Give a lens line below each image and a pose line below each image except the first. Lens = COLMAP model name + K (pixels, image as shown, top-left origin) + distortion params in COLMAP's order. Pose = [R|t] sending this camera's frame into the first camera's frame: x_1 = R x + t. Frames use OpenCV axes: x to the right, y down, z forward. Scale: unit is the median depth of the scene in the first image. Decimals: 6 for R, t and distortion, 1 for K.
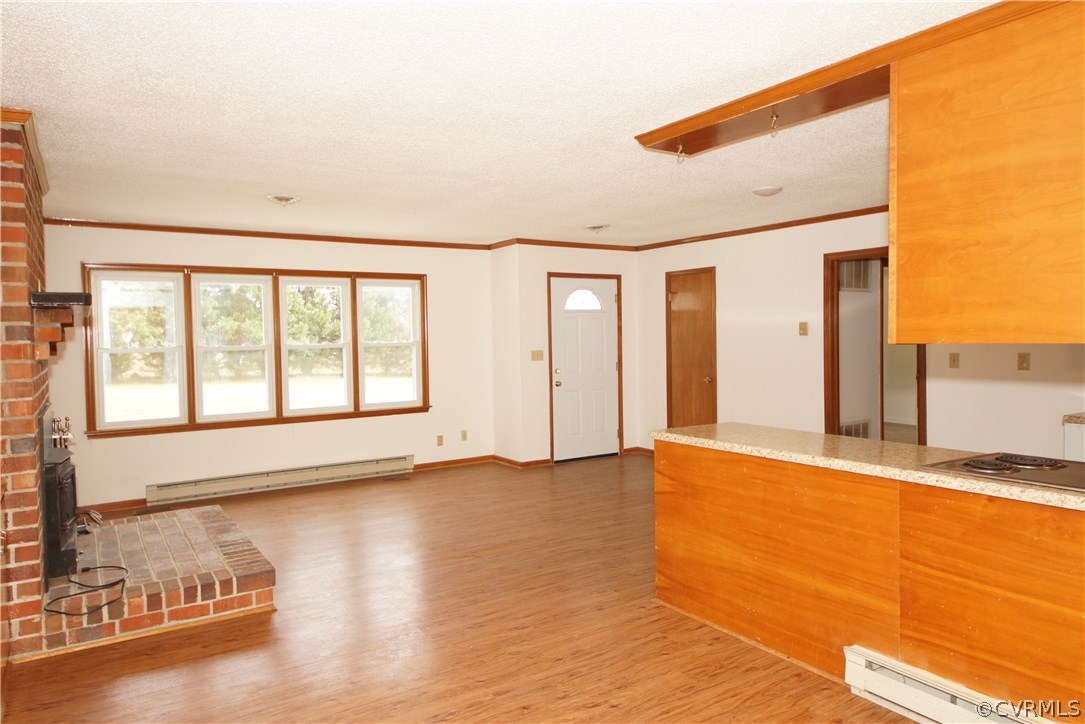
lens RADIAL K [[701.2, 0, 542.5], [0, 701.2, 362.0], [0, 0, 1]] dist [0.001273, 0.000177]
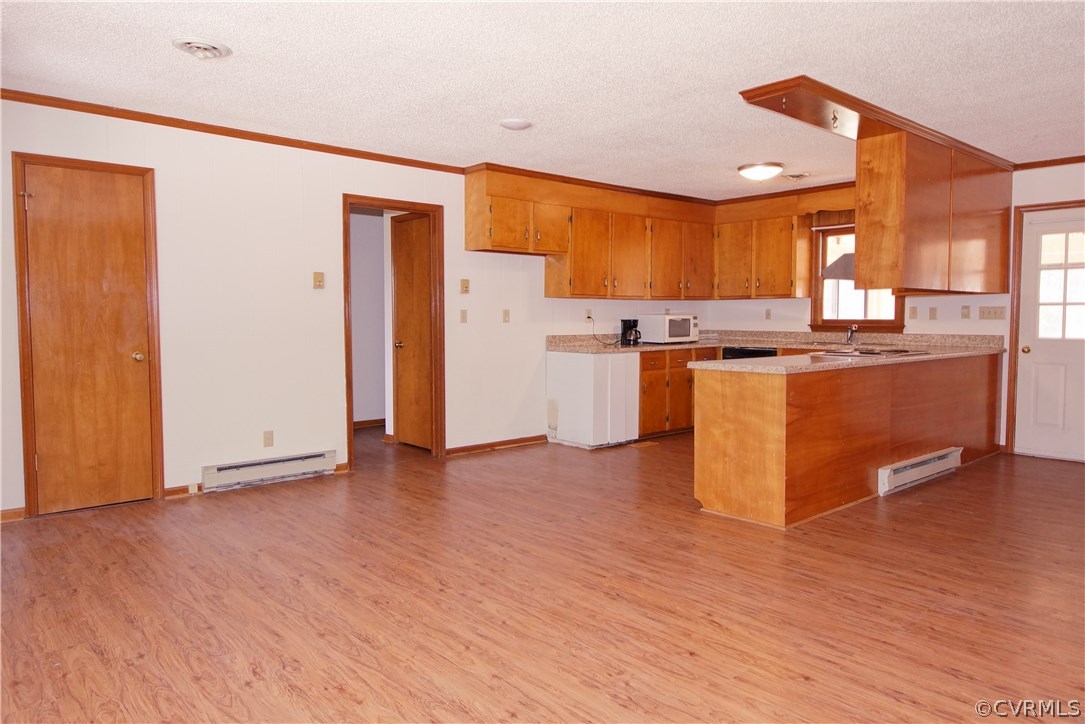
lens RADIAL K [[738.6, 0, 542.5], [0, 738.6, 362.0], [0, 0, 1]] dist [0.053609, -0.002970]
pose [[-0.135405, -0.049488, 0.989554, -0.711439], [0.041698, 0.997582, 0.055595, 0.013458], [-0.989912, 0.048791, -0.133014, 1.218723]]
